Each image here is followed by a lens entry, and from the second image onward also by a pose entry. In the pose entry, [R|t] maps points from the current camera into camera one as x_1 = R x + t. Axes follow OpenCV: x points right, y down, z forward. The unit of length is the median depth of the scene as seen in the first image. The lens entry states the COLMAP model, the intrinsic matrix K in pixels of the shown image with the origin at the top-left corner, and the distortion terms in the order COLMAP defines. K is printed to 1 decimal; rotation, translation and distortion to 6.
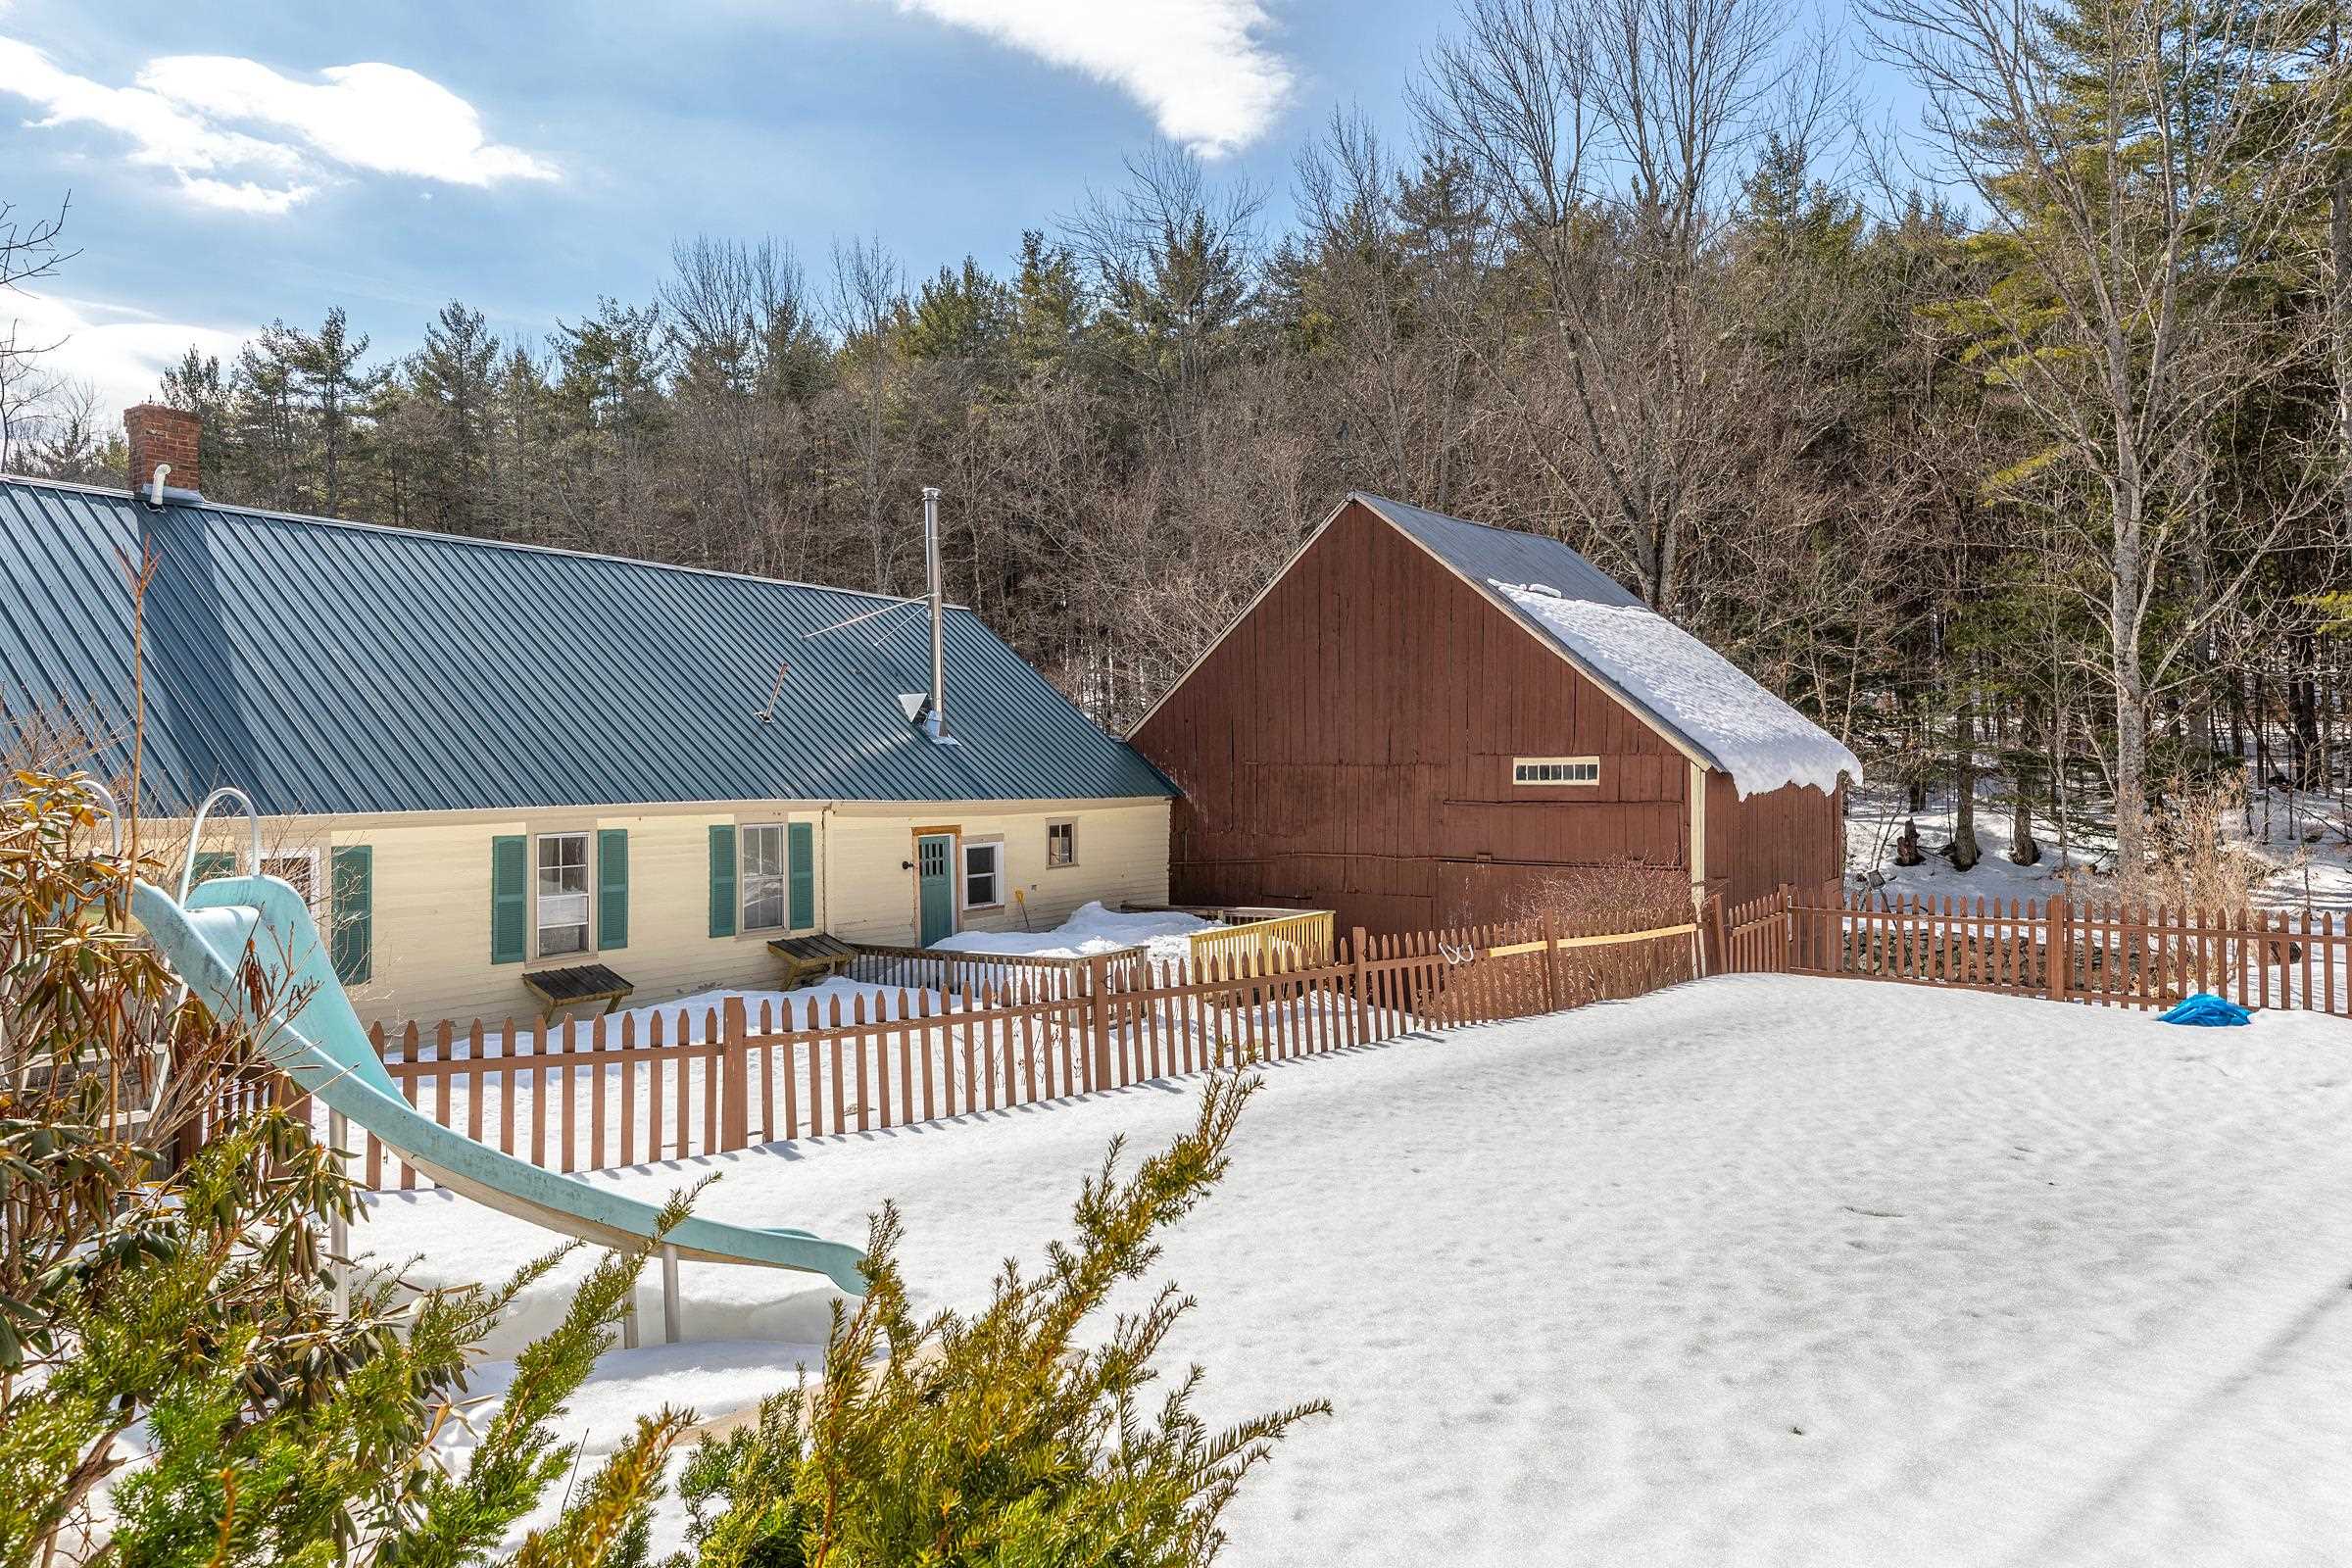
lens RADIAL K [[1668.2, 0, 1176.0], [0, 1668.2, 784.0], [0, 0, 1]] dist [0.035398, -0.000340]
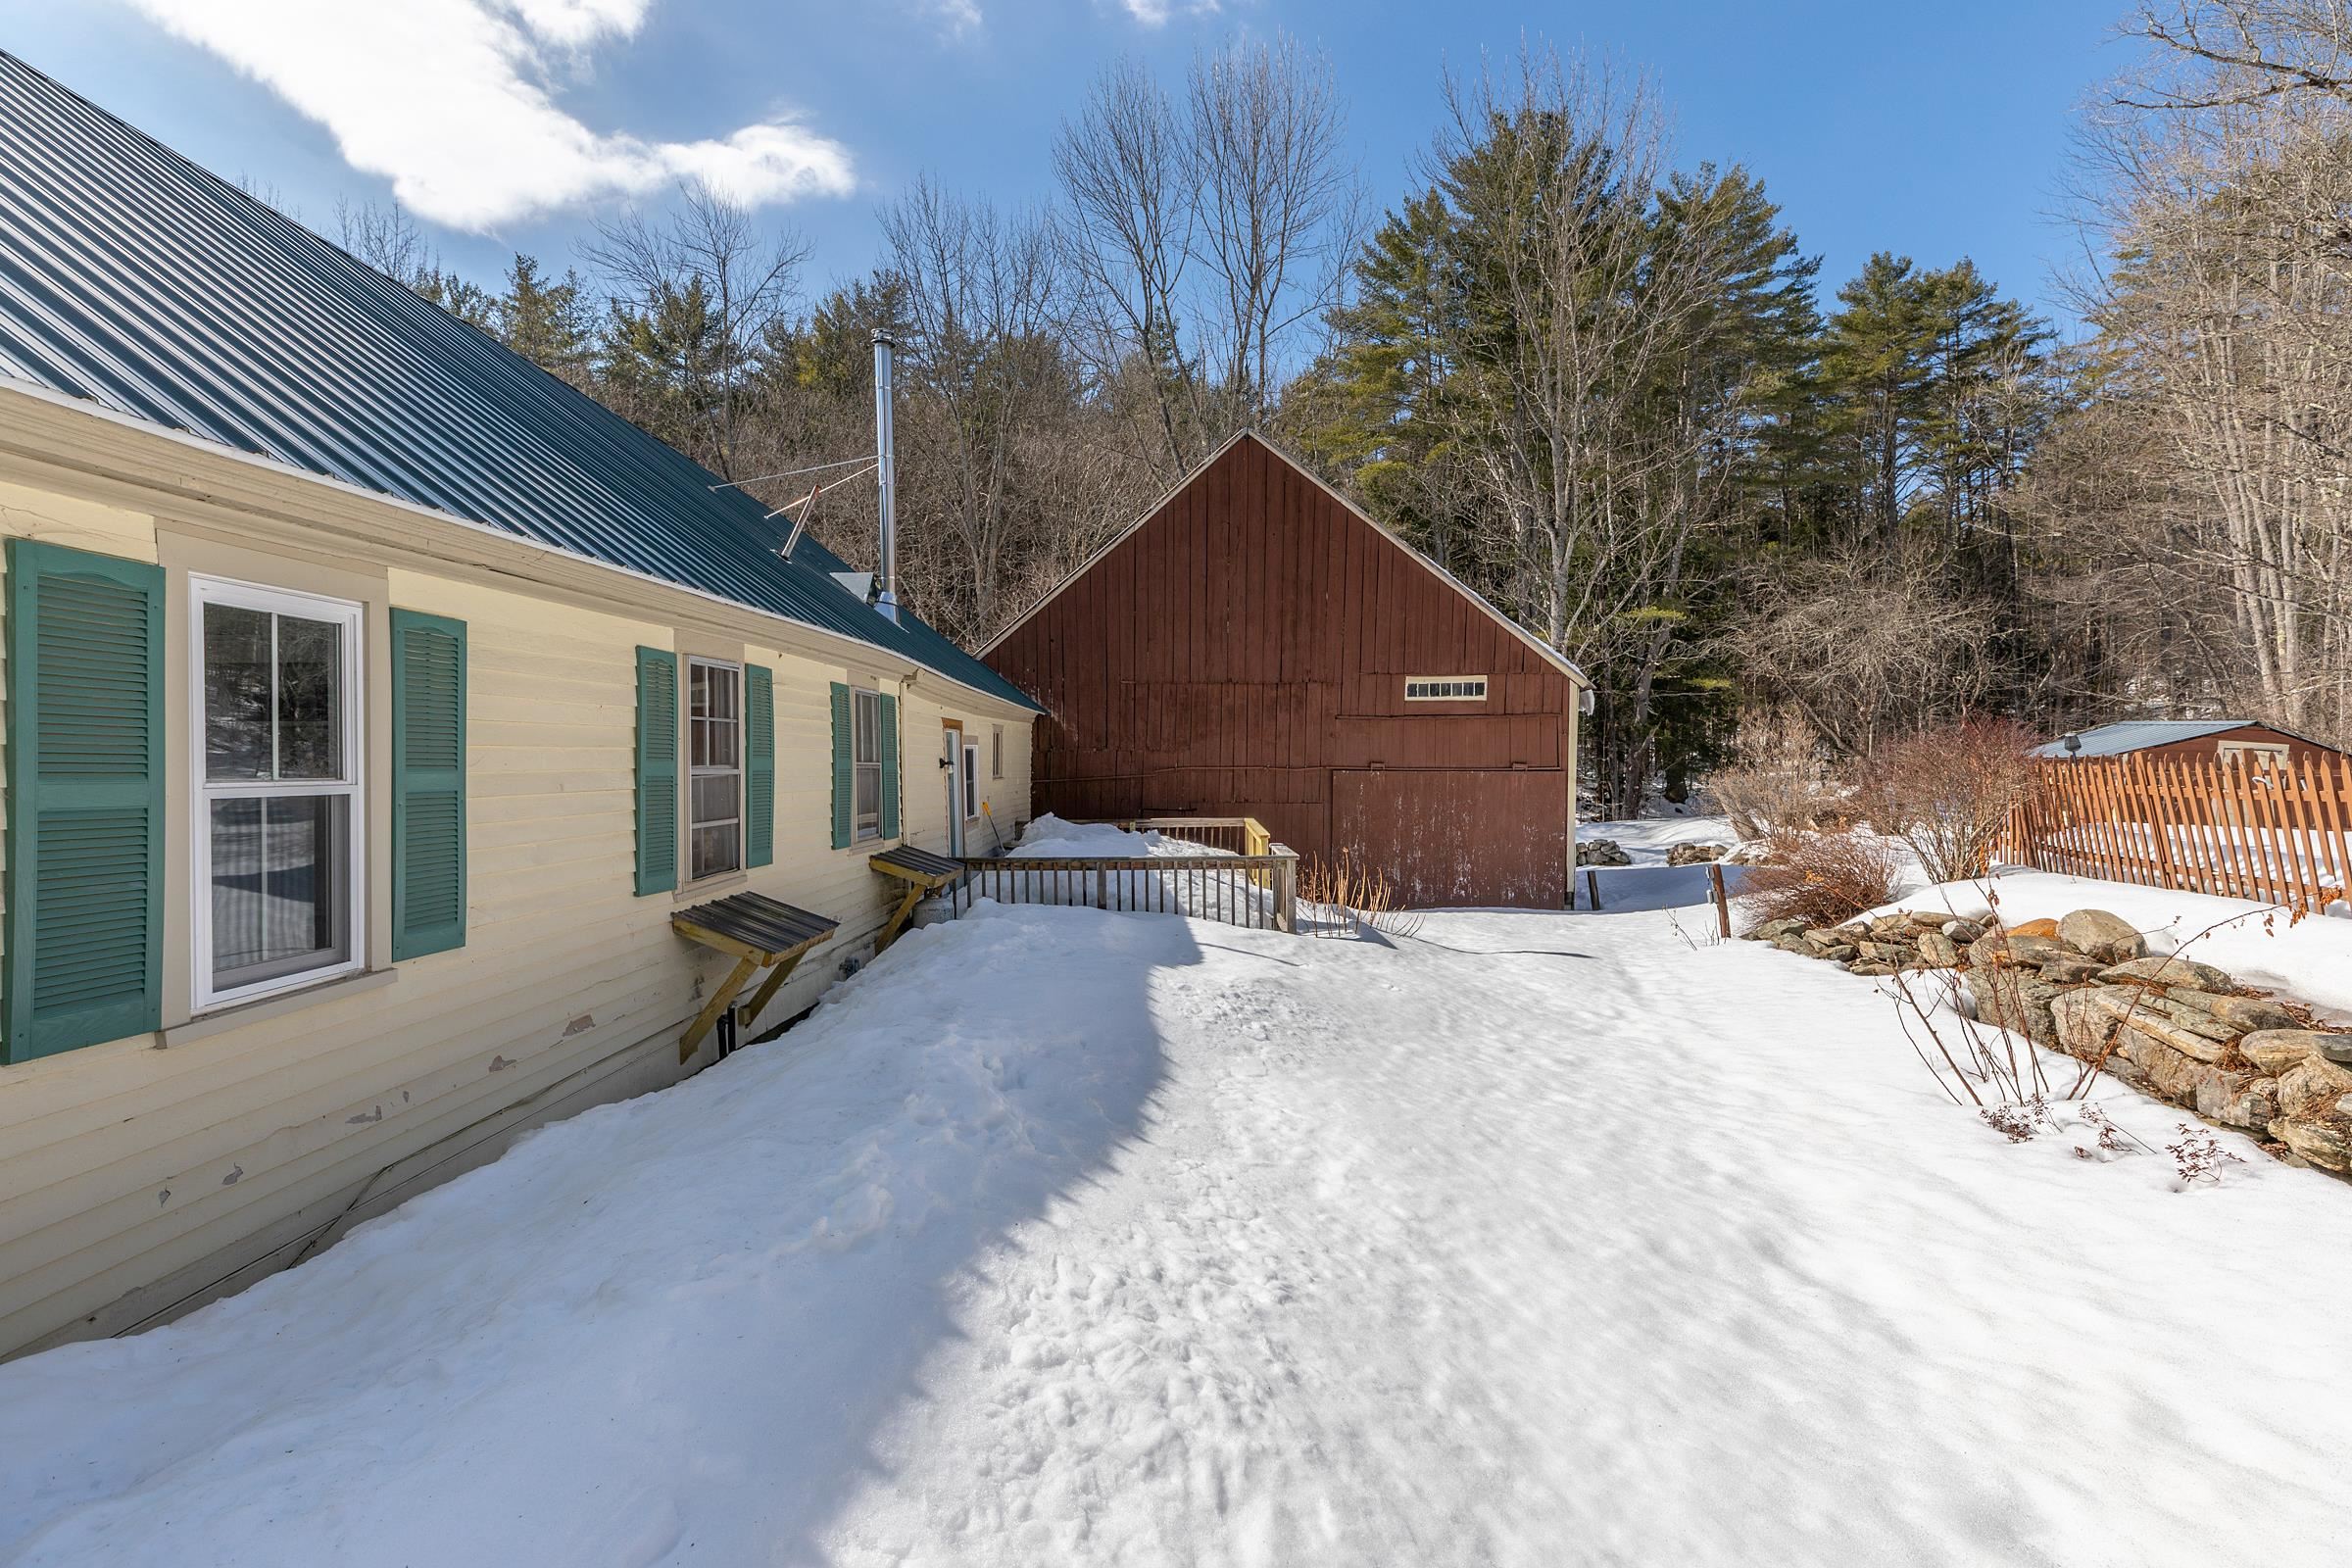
lens RADIAL K [[1087.0, 0, 1176.0], [0, 1087.0, 784.0], [0, 0, 1]] dist [0.000552, 0.000135]
pose [[0.842665, -0.005392, 0.538411, -0.327486], [0.003125, 0.999982, 0.005123, 0.052867], [-0.538429, -0.002634, 0.842667, 0.463635]]
